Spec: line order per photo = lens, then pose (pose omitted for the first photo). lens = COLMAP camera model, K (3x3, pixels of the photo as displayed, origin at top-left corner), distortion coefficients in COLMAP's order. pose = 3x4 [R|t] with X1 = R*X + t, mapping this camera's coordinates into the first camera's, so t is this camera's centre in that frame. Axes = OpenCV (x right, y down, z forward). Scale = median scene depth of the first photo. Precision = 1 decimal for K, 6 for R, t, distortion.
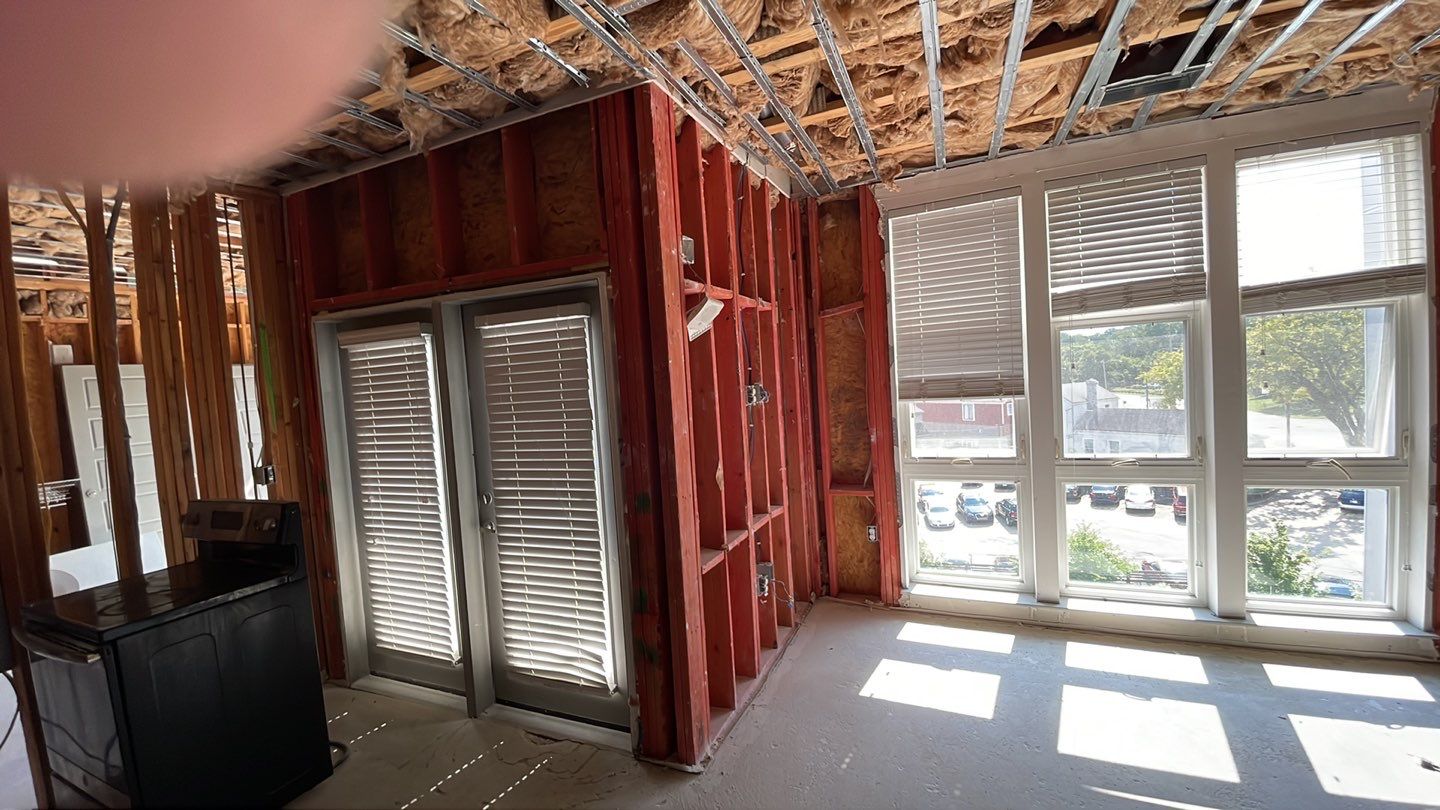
lens RADIAL K [[570.2, 0, 720.0], [0, 570.2, 405.0], [0, 0, 1]] dist [0.048903, -0.034532]
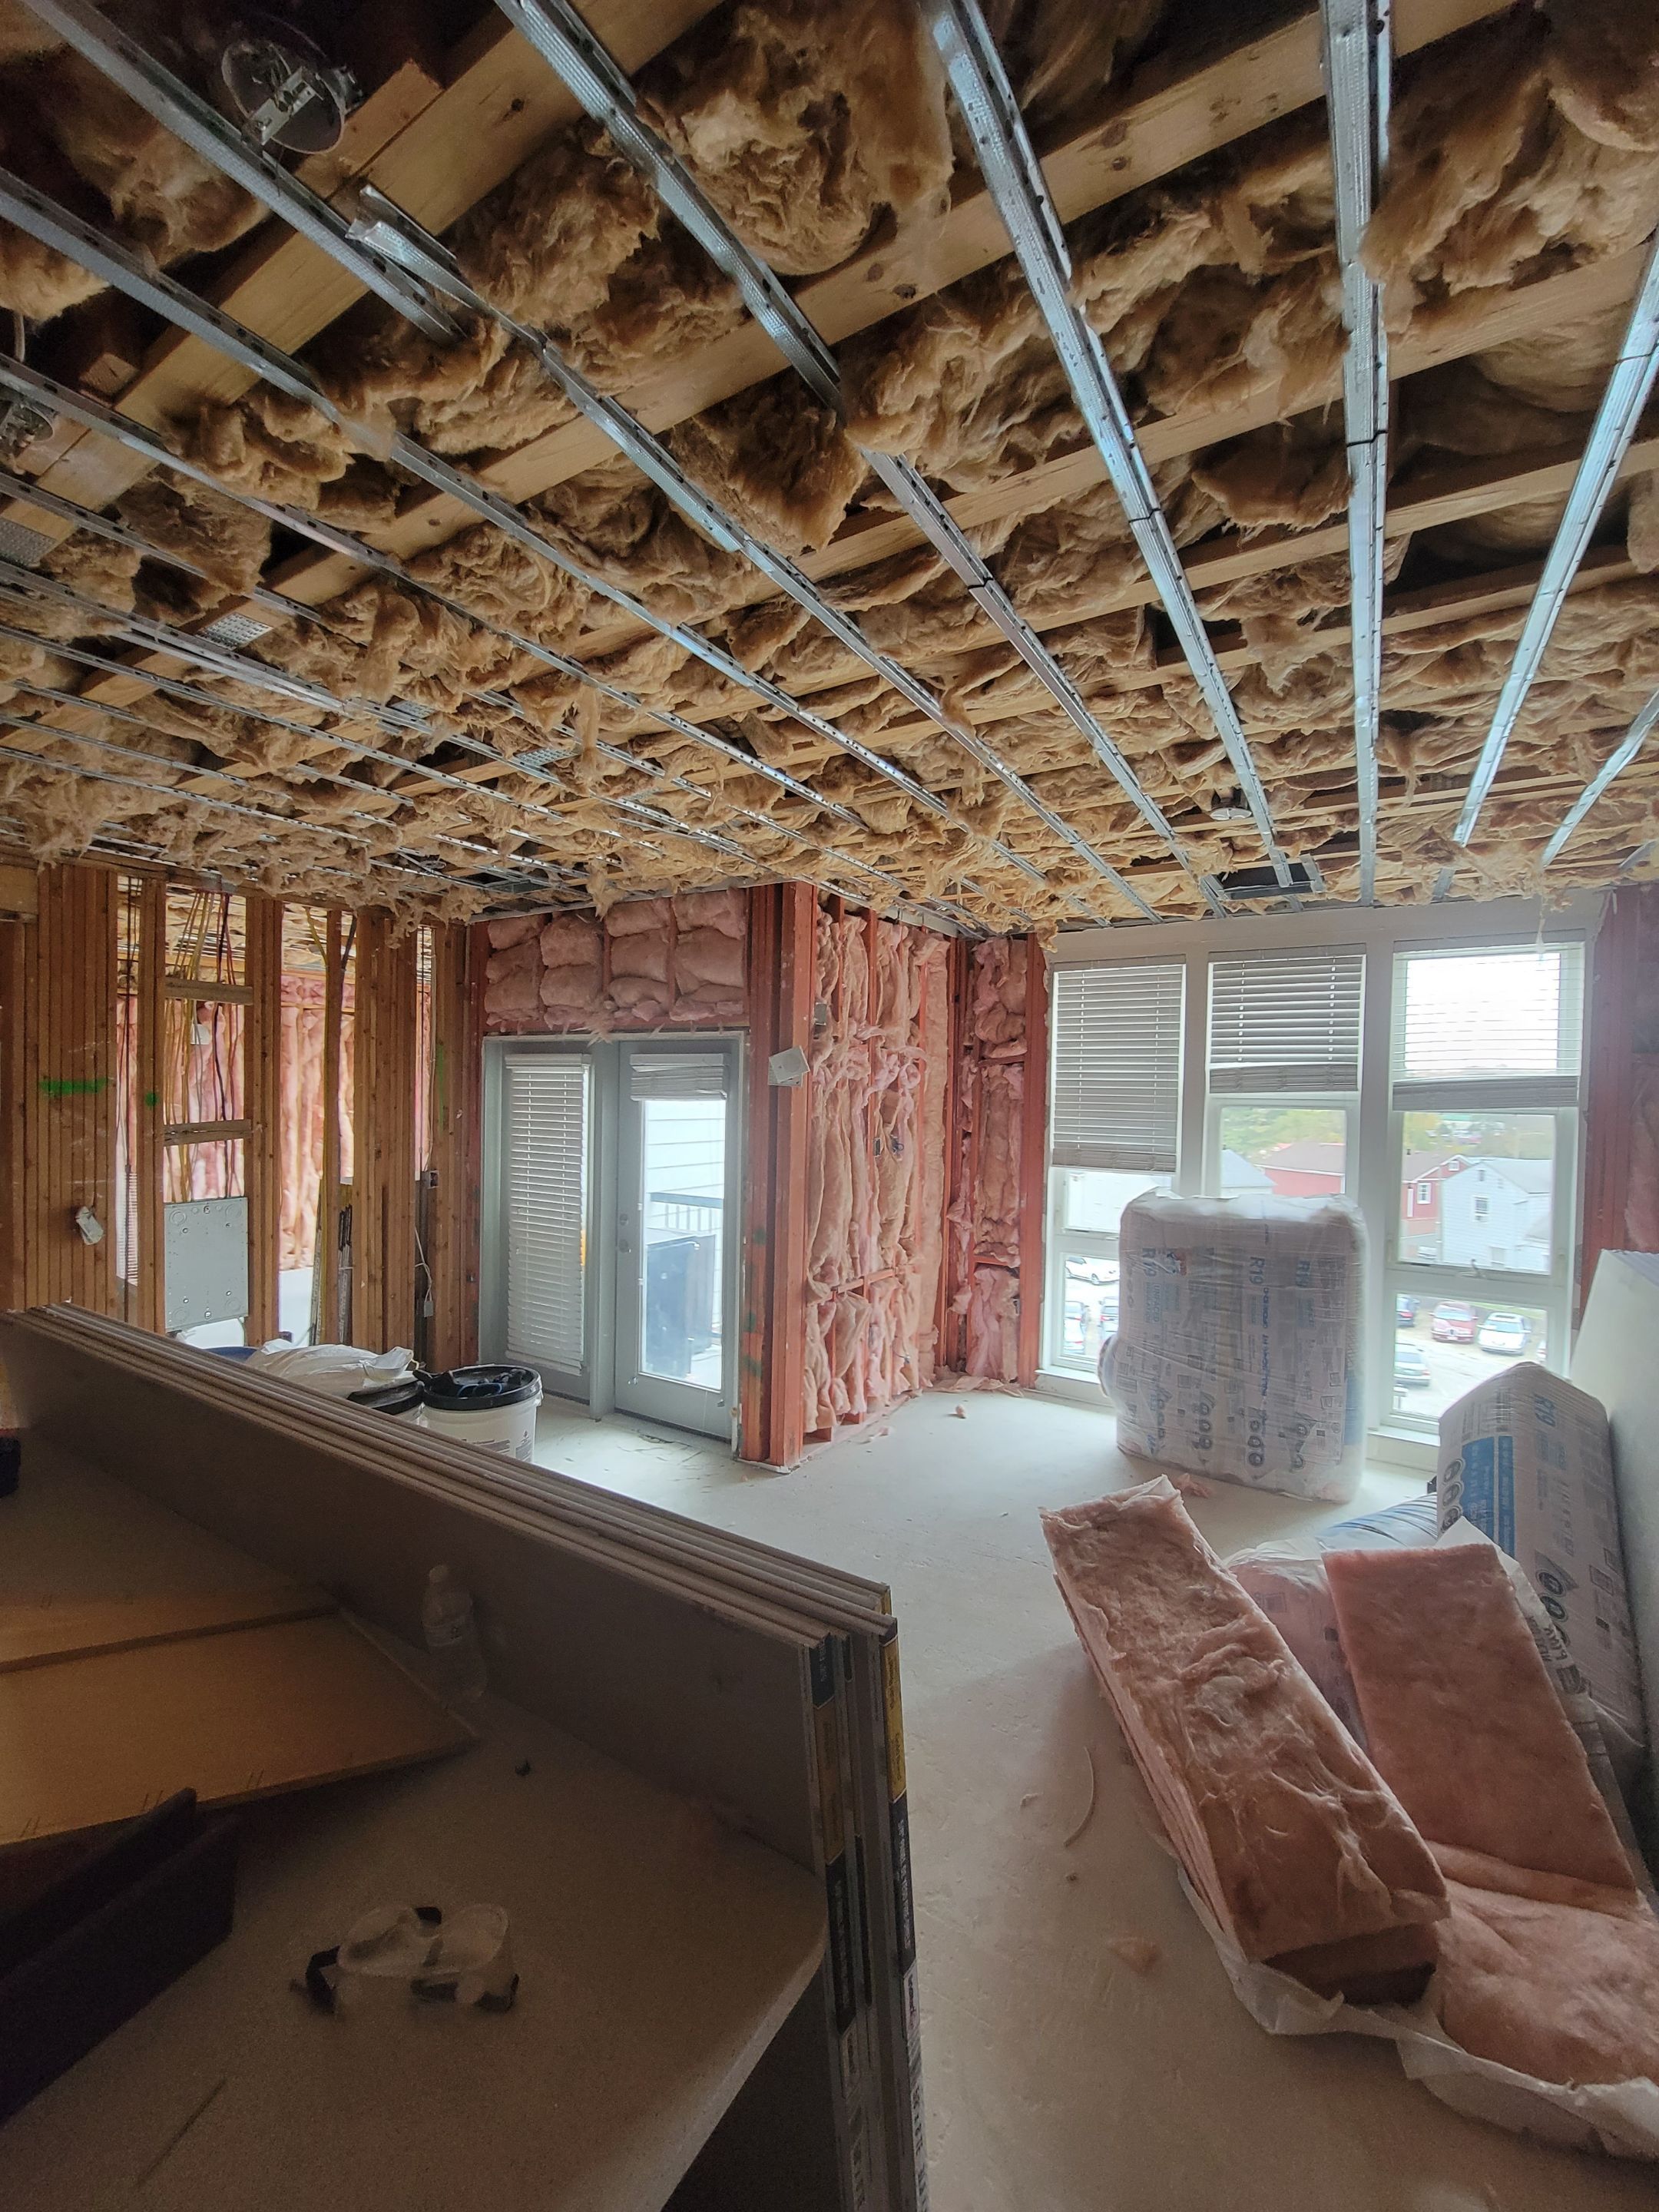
lens RADIAL K [[901.4, 0, 829.5], [0, 901.4, 1106.0], [0, 0, 1]] dist [-0.000032, 0.000014]
pose [[0.987538, 0.085425, -0.132179, 0.168982], [-0.089080, 0.995782, -0.021986, -0.046210], [0.129743, 0.033486, 0.990982, -0.593741]]
